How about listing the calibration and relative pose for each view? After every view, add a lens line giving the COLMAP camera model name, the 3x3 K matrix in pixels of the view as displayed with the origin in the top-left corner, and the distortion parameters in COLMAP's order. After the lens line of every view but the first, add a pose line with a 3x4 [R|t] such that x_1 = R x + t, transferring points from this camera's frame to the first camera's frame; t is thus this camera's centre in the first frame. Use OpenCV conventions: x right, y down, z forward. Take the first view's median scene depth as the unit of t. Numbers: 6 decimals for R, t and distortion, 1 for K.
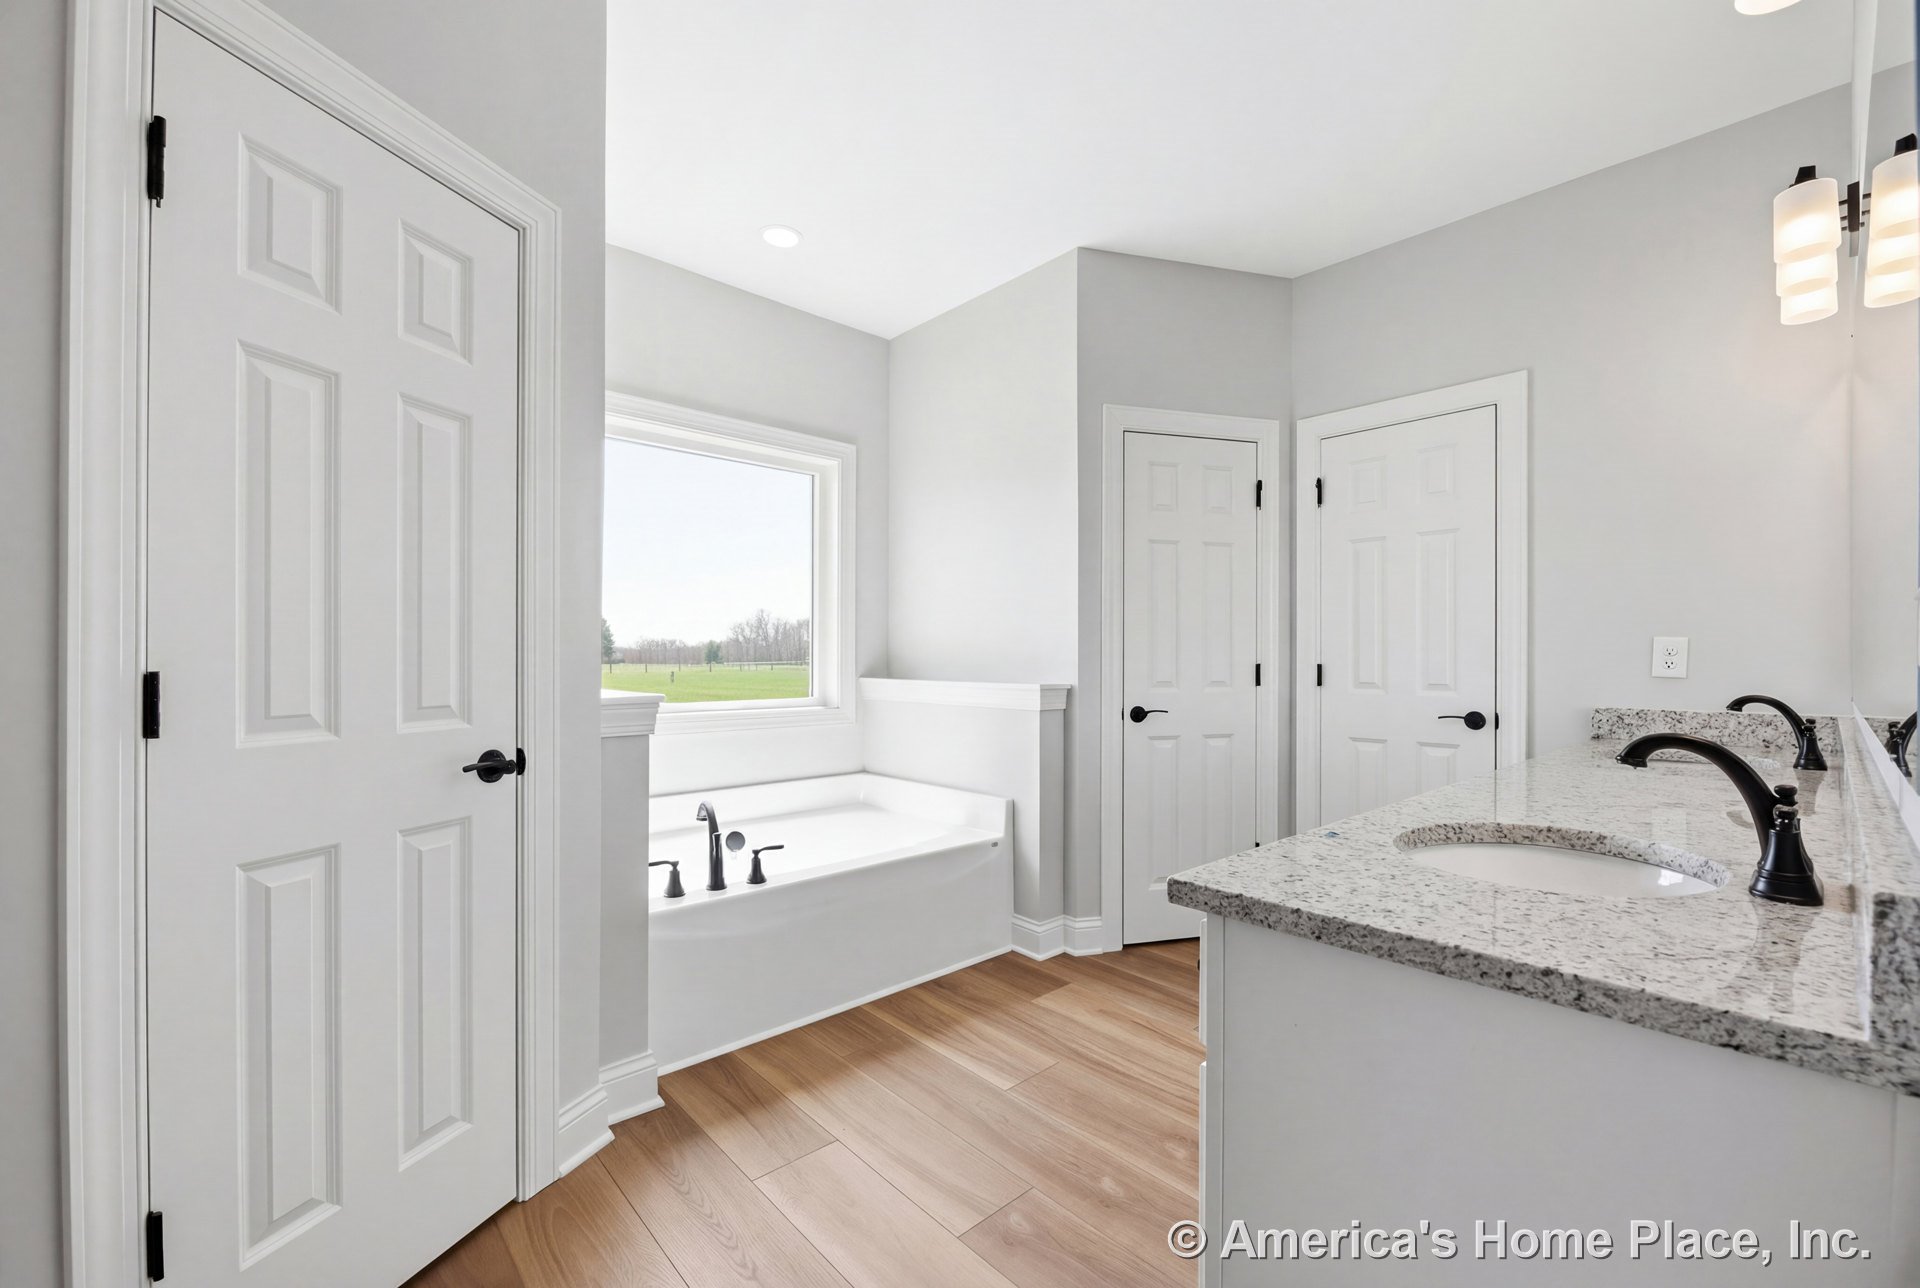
lens RADIAL K [[784.0, 0, 951.1], [0, 784.0, 652.9], [0, 0, 1]] dist [0.001457, -0.000661]
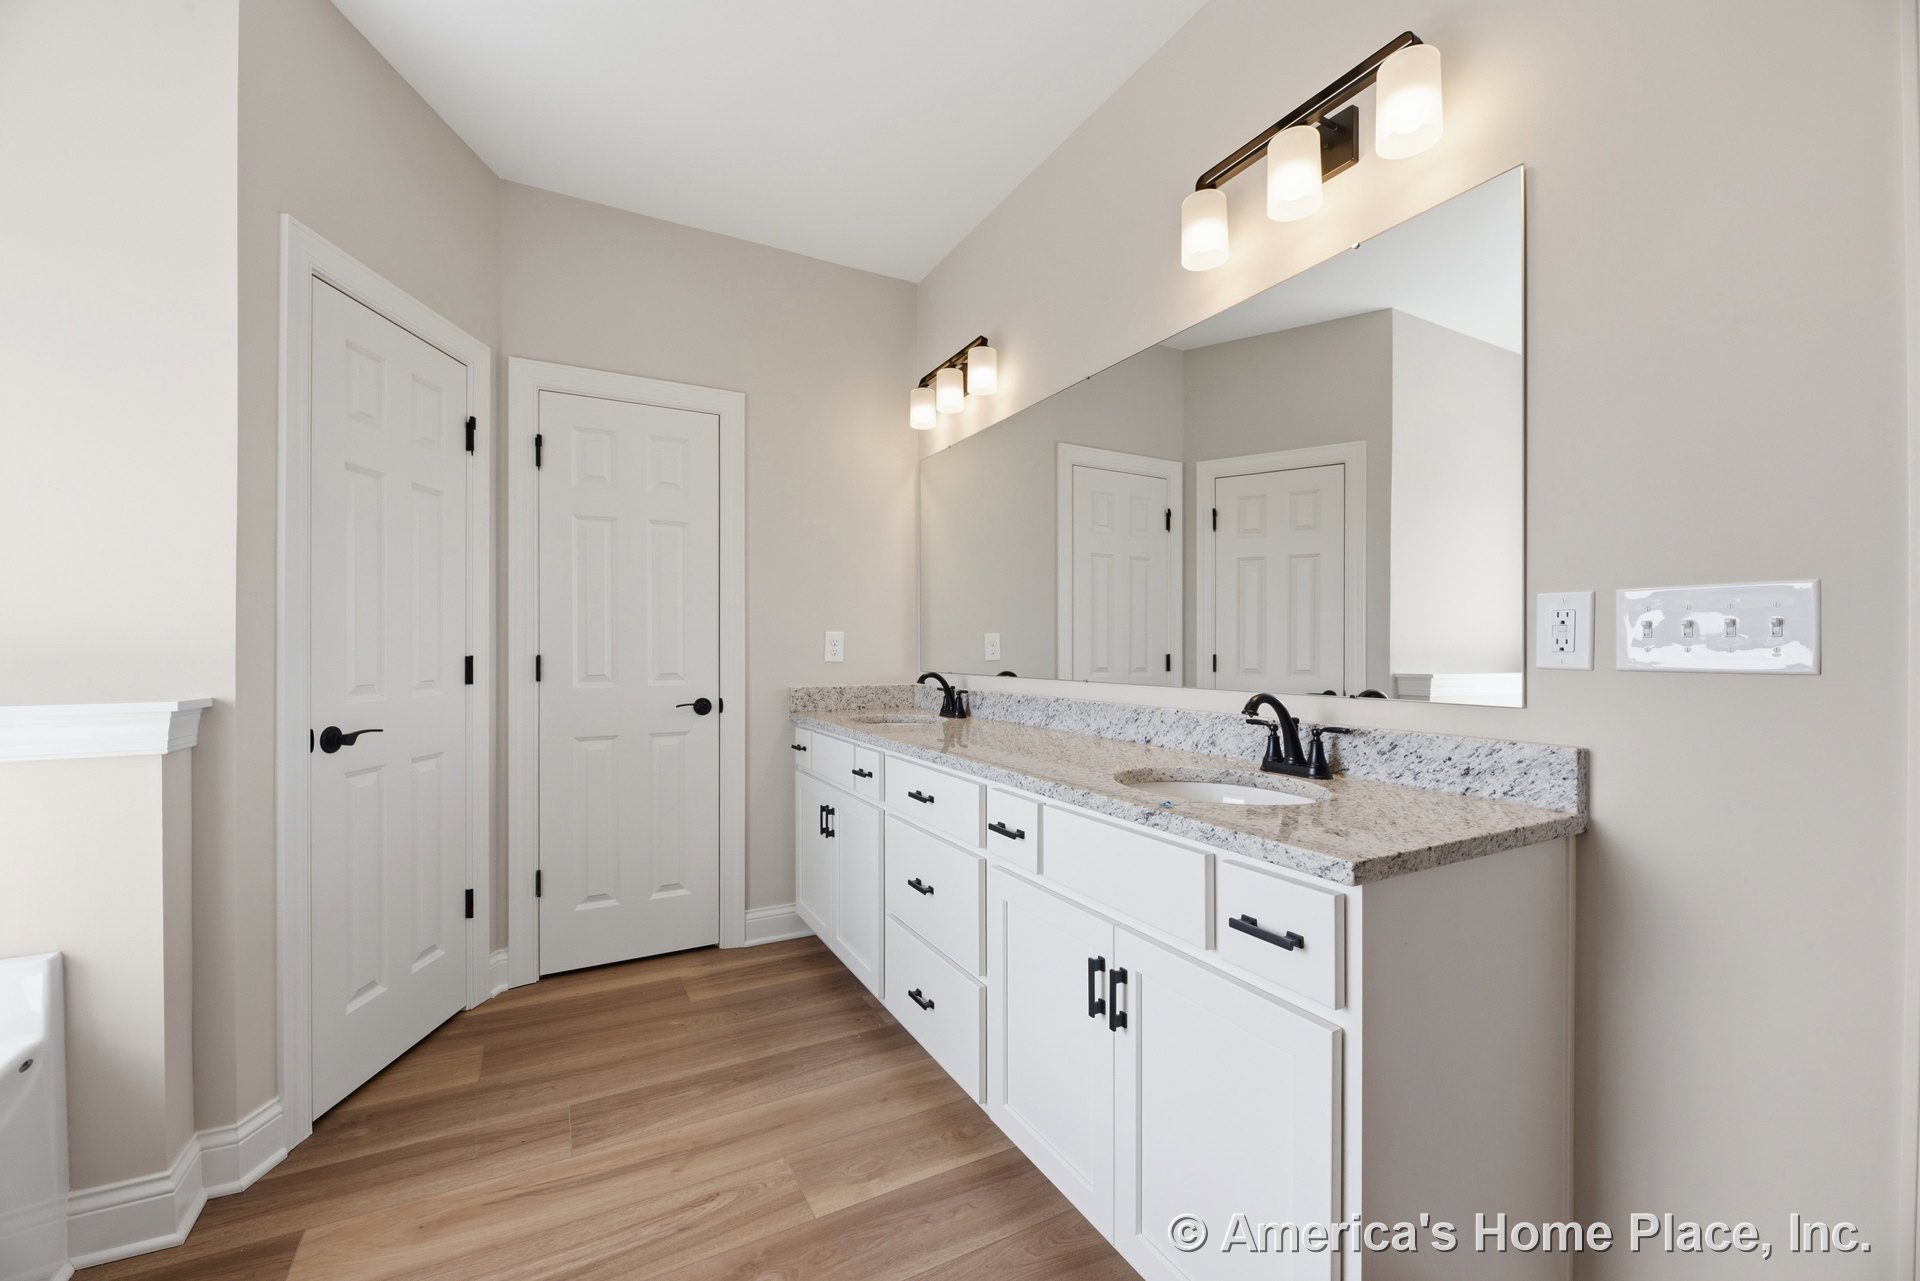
lens RADIAL K [[784.0, 0, 957.8], [0, 784.0, 644.0], [0, 0, 1]] dist [0.001457, -0.000661]
pose [[0.232943, 0.002174, 0.972488, -0.260268], [-0.005431, 0.999985, -0.000935, 0.000607], [-0.972475, -0.005064, 0.232951, 0.384378]]
